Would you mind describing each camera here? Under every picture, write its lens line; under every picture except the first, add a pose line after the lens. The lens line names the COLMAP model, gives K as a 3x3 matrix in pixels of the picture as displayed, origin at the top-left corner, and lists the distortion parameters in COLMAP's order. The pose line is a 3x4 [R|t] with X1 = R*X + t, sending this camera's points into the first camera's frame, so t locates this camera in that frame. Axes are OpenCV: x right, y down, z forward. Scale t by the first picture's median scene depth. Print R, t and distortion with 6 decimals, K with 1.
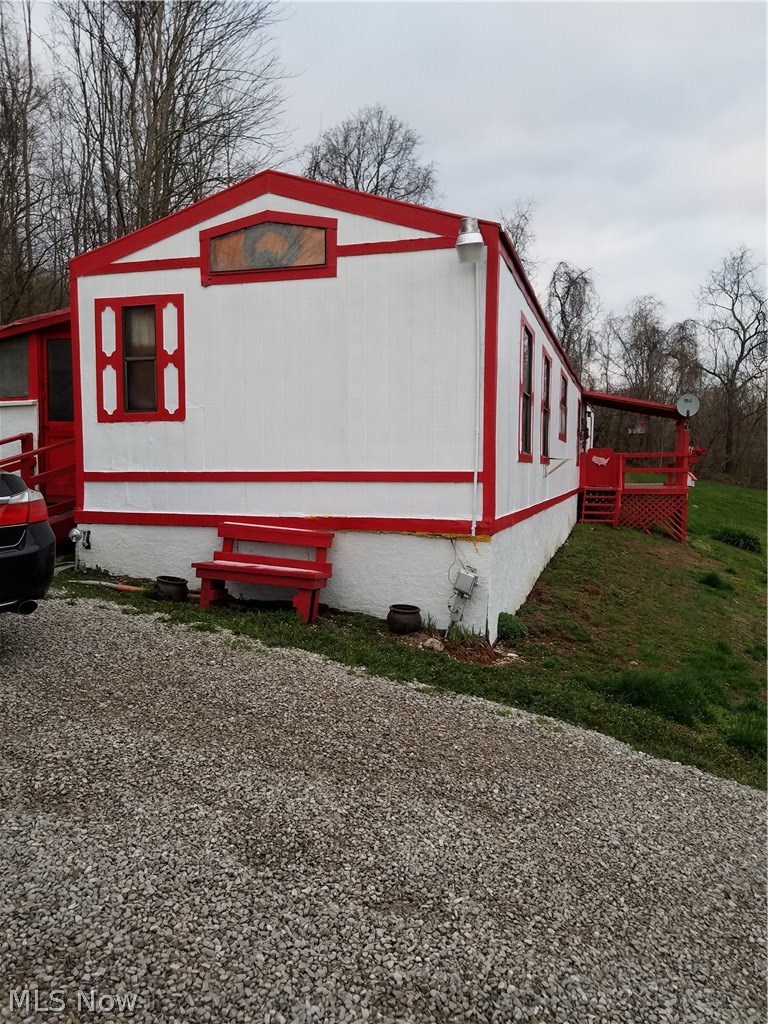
lens RADIAL K [[789.4, 0, 413.9], [0, 789.4, 540.7], [0, 0, 1]] dist [0.138671, -0.118917]
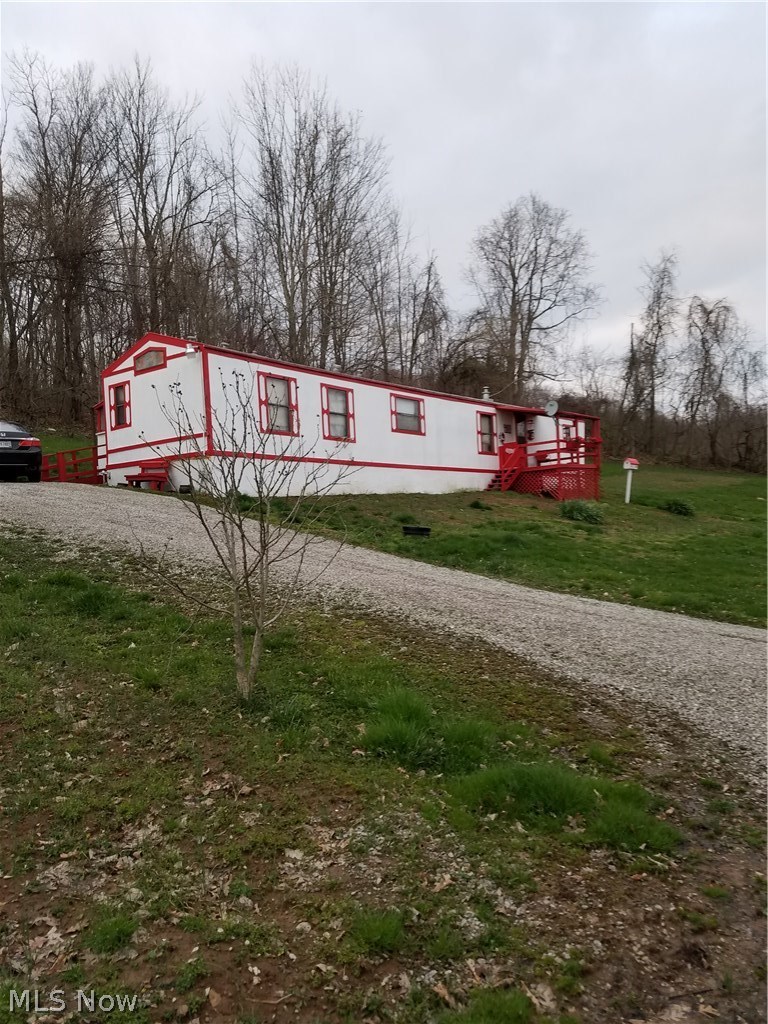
lens RADIAL K [[789.4, 0, 413.9], [0, 789.4, 540.7], [0, 0, 1]] dist [0.138671, -0.118917]
pose [[0.932296, -0.043953, -0.359015, 1.511043], [0.019632, 0.997275, -0.071112, 0.431069], [0.361163, 0.059249, 0.930619, -1.107733]]
